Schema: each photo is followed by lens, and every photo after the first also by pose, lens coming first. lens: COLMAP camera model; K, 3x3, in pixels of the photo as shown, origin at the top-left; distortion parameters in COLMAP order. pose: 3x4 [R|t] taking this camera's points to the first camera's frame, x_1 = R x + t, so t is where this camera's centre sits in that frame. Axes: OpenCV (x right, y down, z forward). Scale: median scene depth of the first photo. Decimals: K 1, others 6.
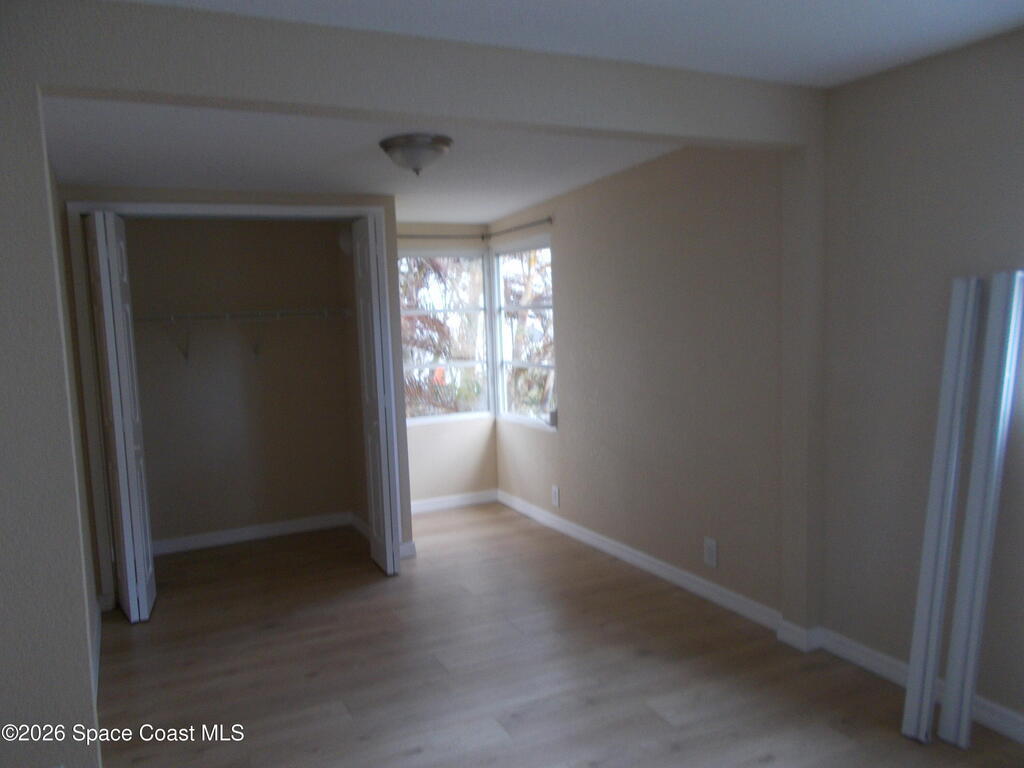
lens RADIAL K [[801.9, 0, 511.5], [0, 801.9, 382.8], [0, 0, 1]] dist [0.030198, -0.015031]
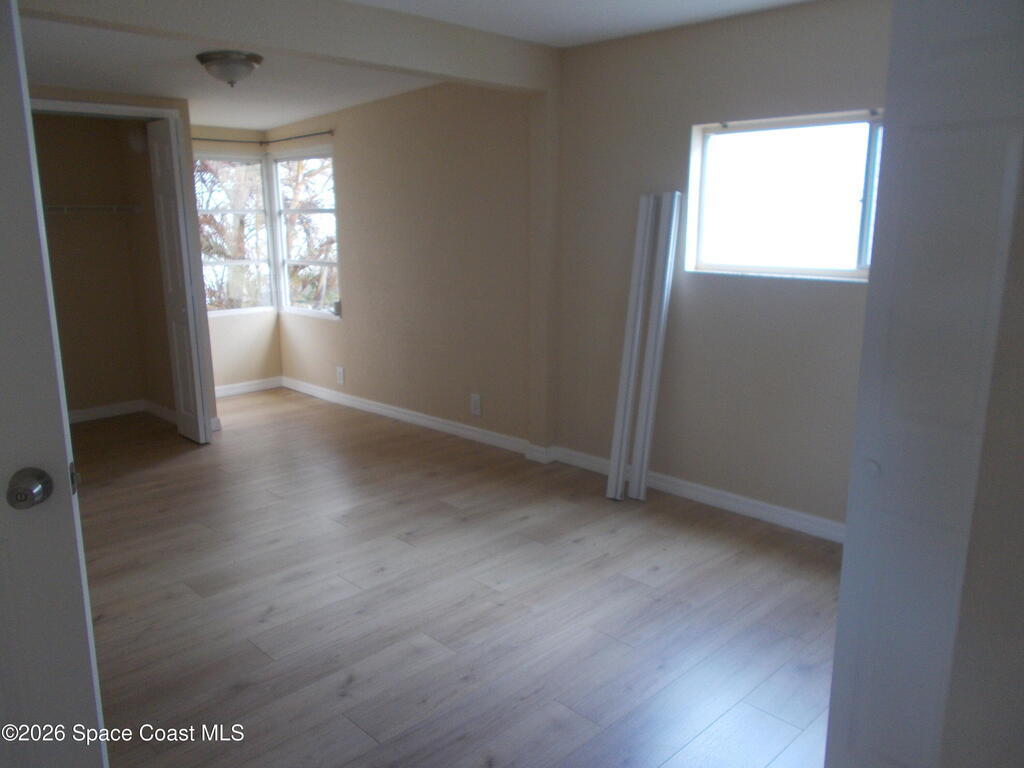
lens RADIAL K [[801.9, 0, 512.1], [0, 801.9, 384.6], [0, 0, 1]] dist [0.030198, -0.015031]
pose [[0.945912, -0.038679, 0.322109, -0.100096], [0.004592, 0.994364, 0.105917, 0.036228], [-0.324390, -0.098709, 0.940759, -0.209321]]
